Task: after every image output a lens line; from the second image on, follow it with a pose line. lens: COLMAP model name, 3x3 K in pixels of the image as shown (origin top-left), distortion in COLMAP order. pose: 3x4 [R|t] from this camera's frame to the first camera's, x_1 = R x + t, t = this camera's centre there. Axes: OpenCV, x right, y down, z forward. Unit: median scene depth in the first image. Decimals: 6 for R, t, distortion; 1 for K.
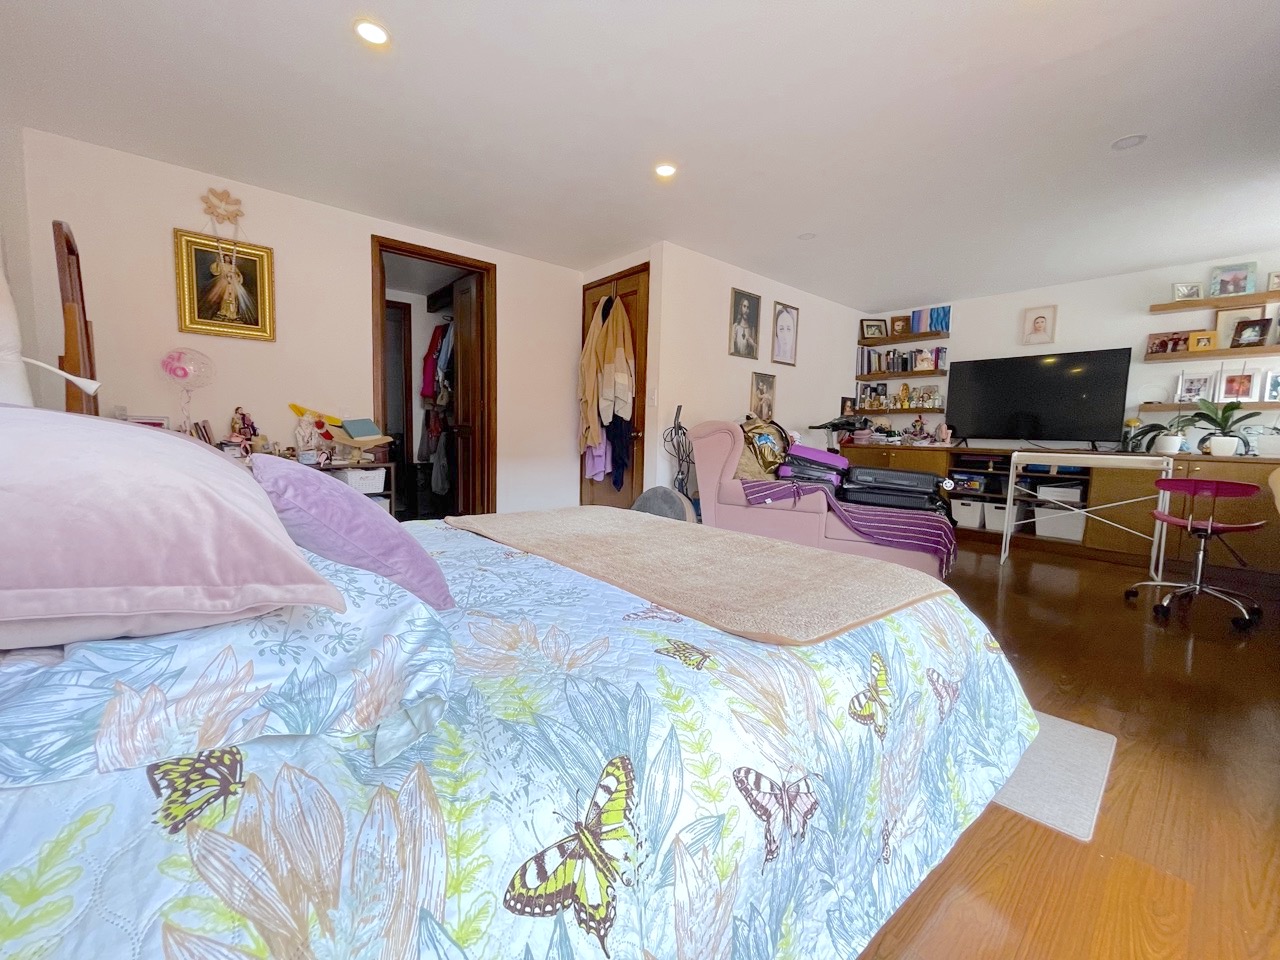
lens RADIAL K [[523.1, 0, 636.7], [0, 523.1, 482.7], [0, 0, 1]] dist [-0.001609, 0.000390]
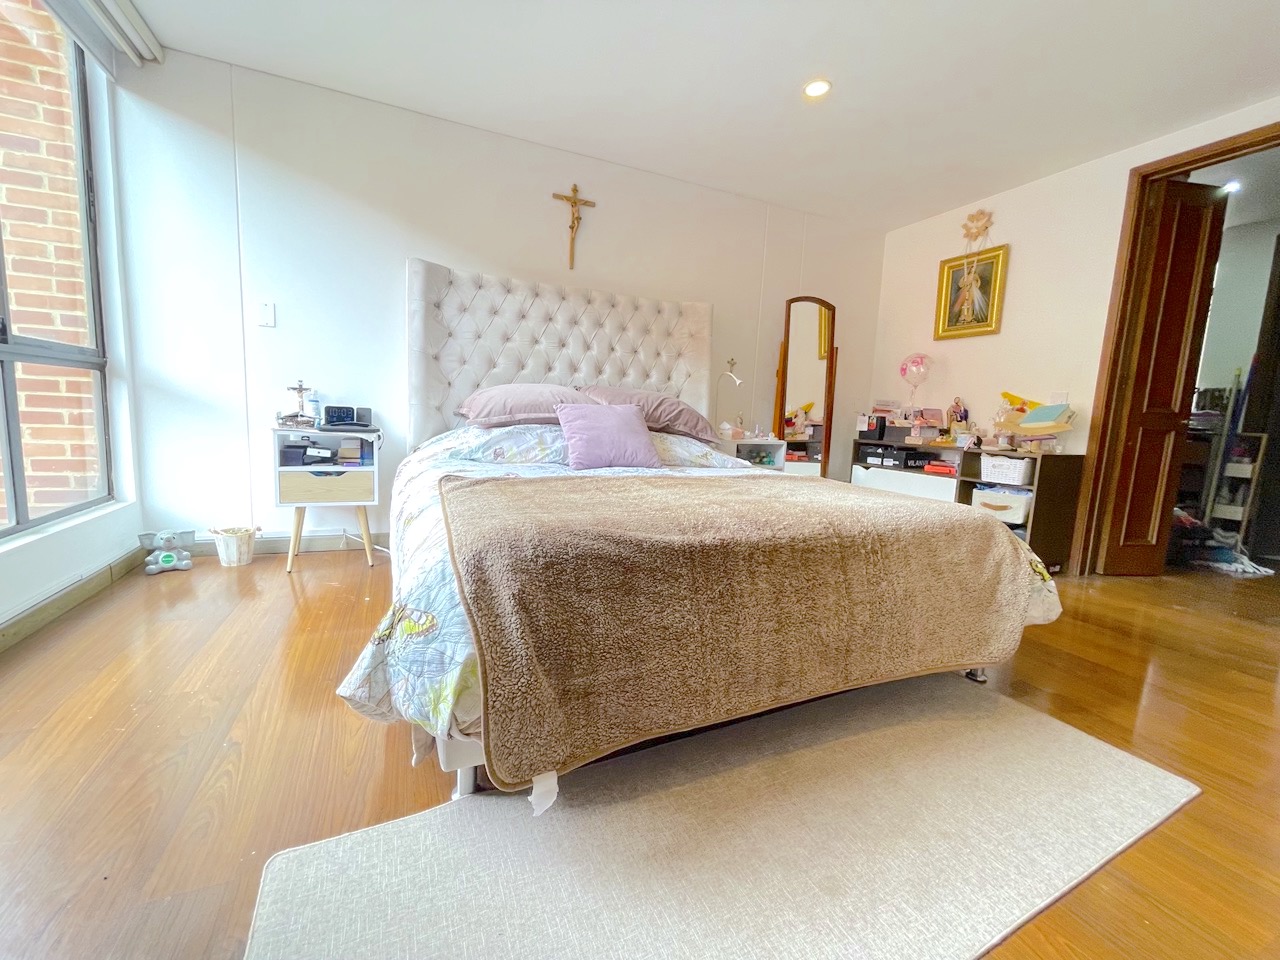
lens RADIAL K [[523.1, 0, 635.1], [0, 523.1, 481.2], [0, 0, 1]] dist [-0.001609, 0.000390]
pose [[-0.277512, 0.084520, -0.956997, 0.572505], [-0.138976, 0.982113, 0.127039, -0.010910], [0.950617, 0.168254, -0.260802, 0.666384]]
